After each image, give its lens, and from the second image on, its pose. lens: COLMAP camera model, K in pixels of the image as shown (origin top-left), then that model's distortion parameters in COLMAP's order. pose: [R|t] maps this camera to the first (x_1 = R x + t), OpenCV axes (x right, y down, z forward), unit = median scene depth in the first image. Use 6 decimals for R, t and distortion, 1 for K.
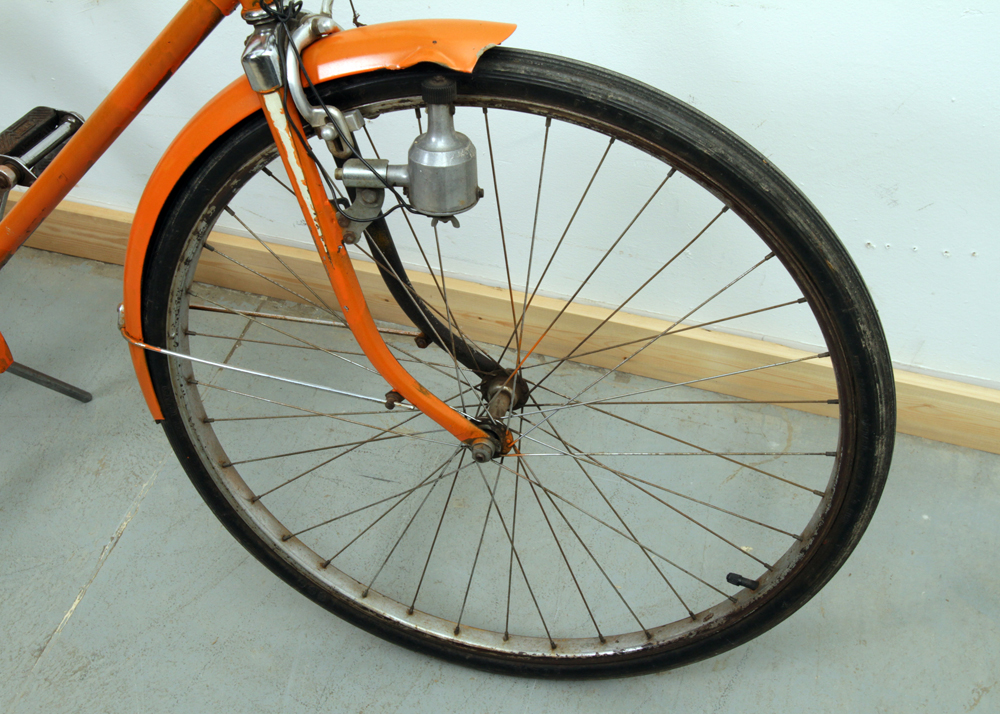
lens RADIAL K [[1249.3, 0, 500.0], [0, 1249.3, 357.0], [0, 0, 1]] dist [-0.025812, -0.039325]
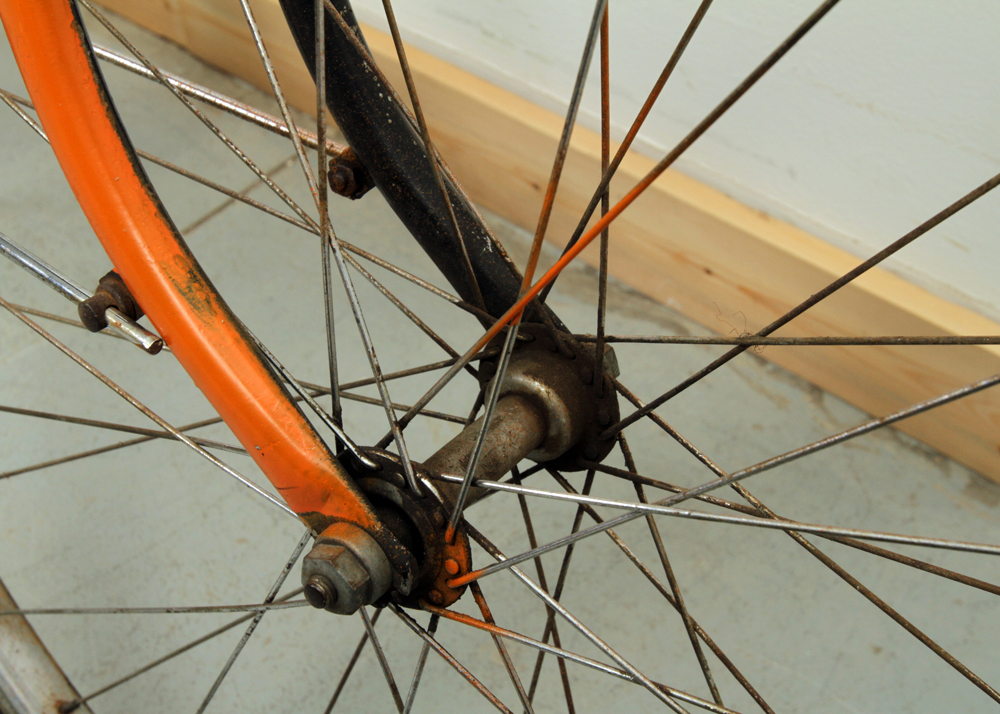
lens RADIAL K [[1449.8, 0, 526.0], [0, 1449.8, 355.8], [0, 0, 1]] dist [-0.114088, 0.112858]
pose [[0.927481, 0.274855, -0.253443, 0.085149], [-0.281607, 0.959478, 0.009990, 0.015017], [0.245919, 0.062106, 0.967299, 0.666217]]
